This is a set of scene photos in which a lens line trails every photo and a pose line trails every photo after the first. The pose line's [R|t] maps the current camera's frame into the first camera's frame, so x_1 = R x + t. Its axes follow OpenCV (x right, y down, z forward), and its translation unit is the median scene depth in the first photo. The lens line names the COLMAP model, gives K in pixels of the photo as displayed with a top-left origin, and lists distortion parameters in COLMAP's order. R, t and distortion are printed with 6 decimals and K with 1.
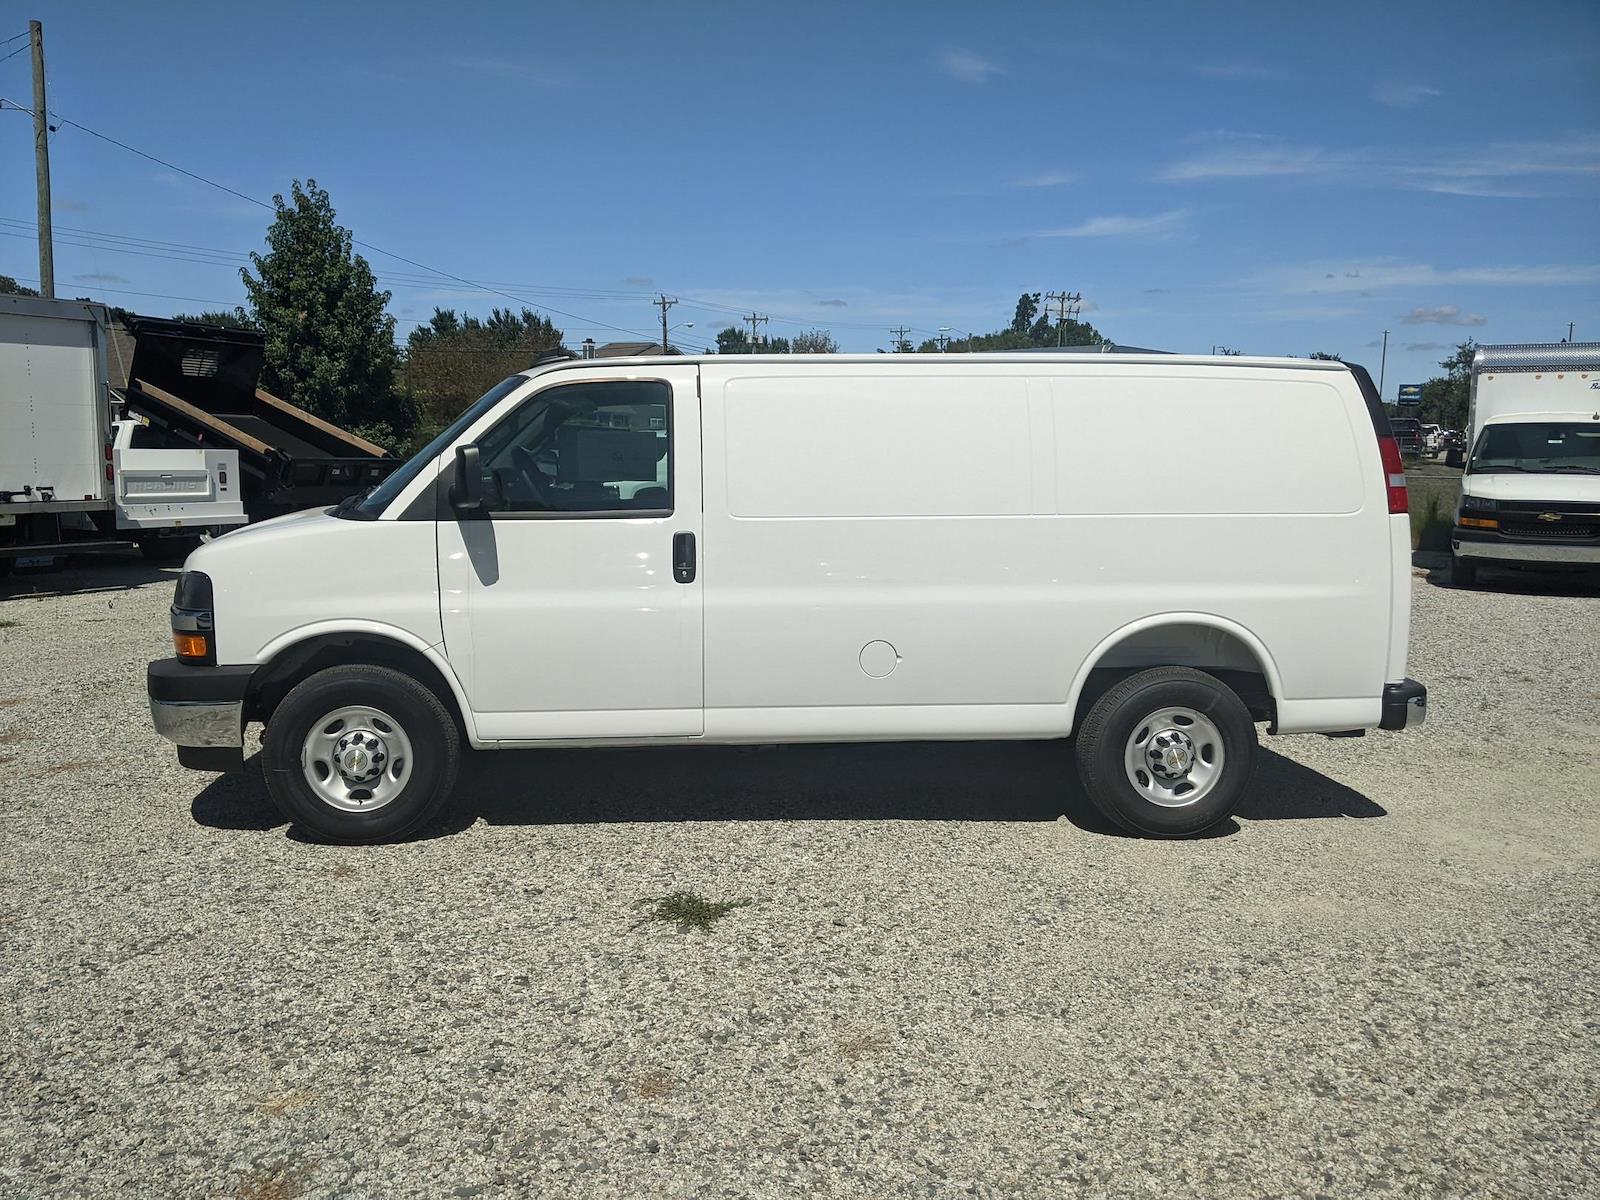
lens RADIAL K [[1337.3, 0, 800.0], [0, 1337.3, 600.0], [0, 0, 1]] dist [0.036524, -0.018570]
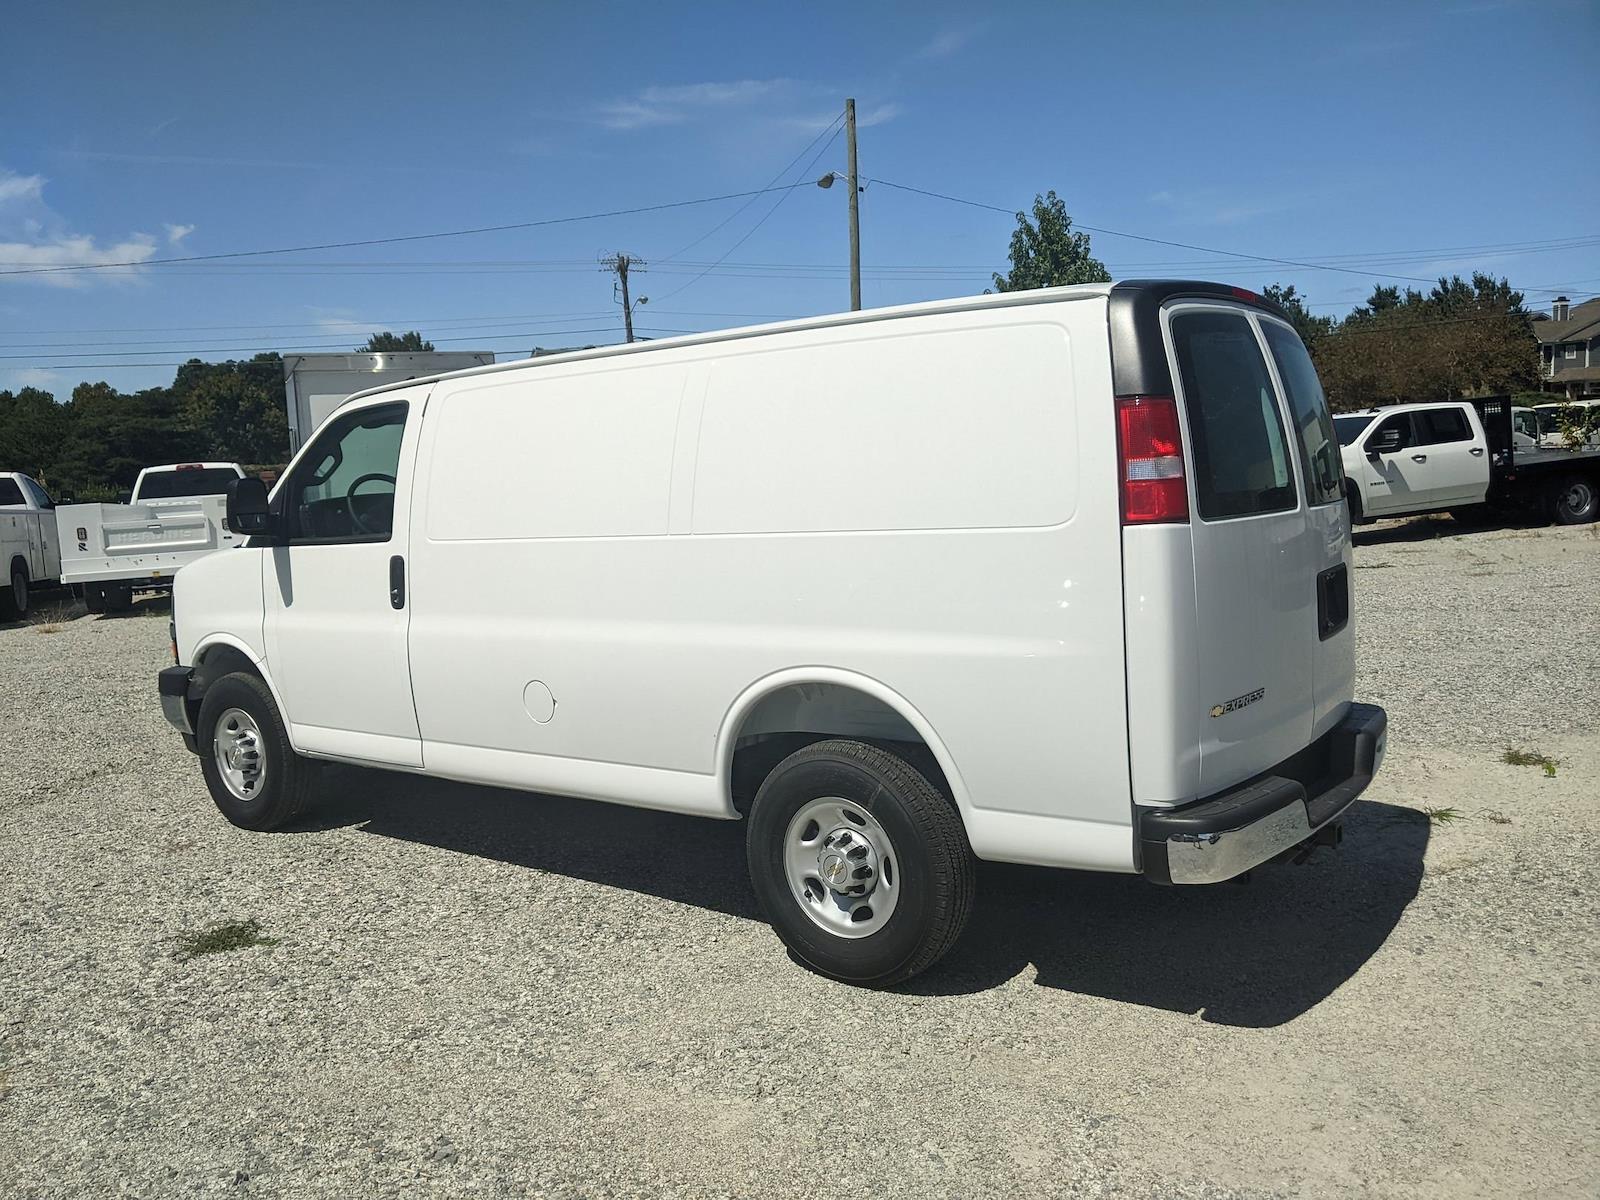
lens RADIAL K [[1337.3, 0, 800.0], [0, 1337.3, 600.0], [0, 0, 1]] dist [0.036524, -0.018570]
pose [[0.737075, 0.022500, -0.675436, 0.774208], [-0.019723, 0.999736, 0.011780, -0.036164], [0.675523, 0.004639, 0.737324, 0.472873]]
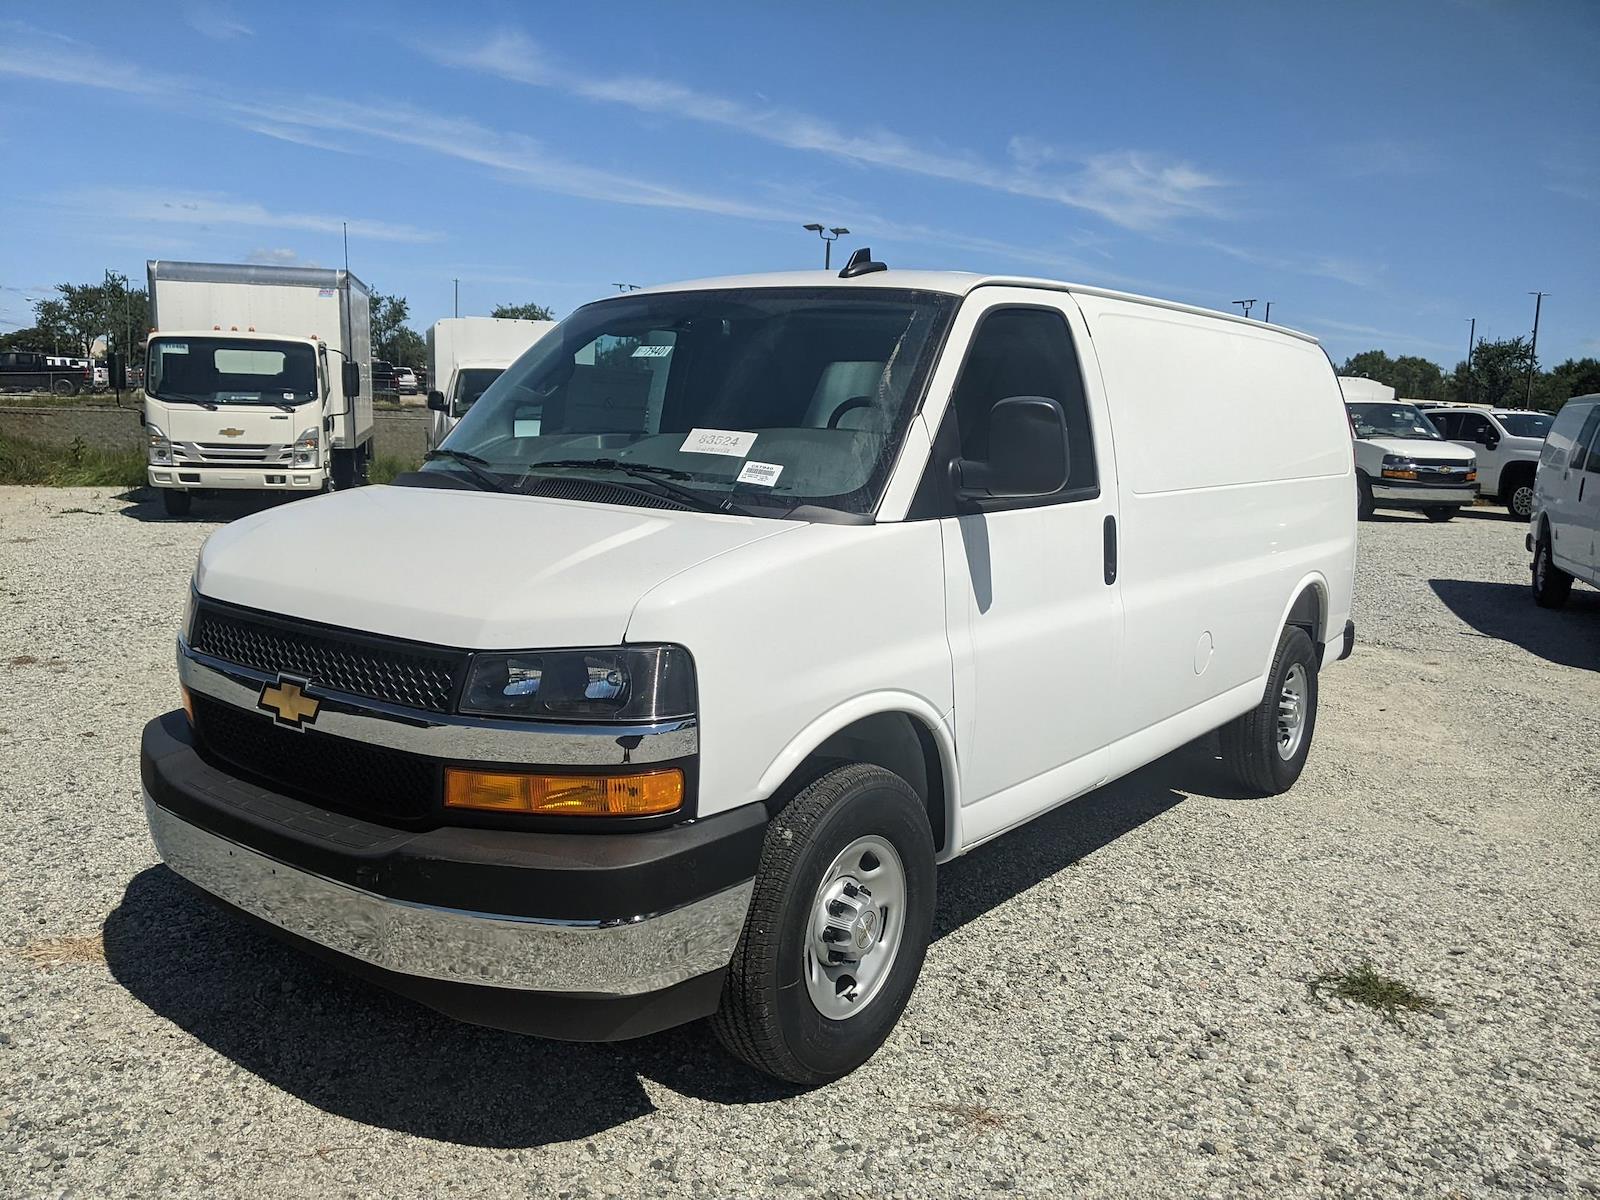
lens RADIAL K [[1337.3, 0, 800.0], [0, 1337.3, 600.0], [0, 0, 1]] dist [0.036524, -0.018570]
pose [[0.698811, -0.093764, 0.709134, -0.737051], [0.061606, 0.995577, 0.070929, -0.067468], [-0.712648, -0.005879, 0.701497, 0.584748]]
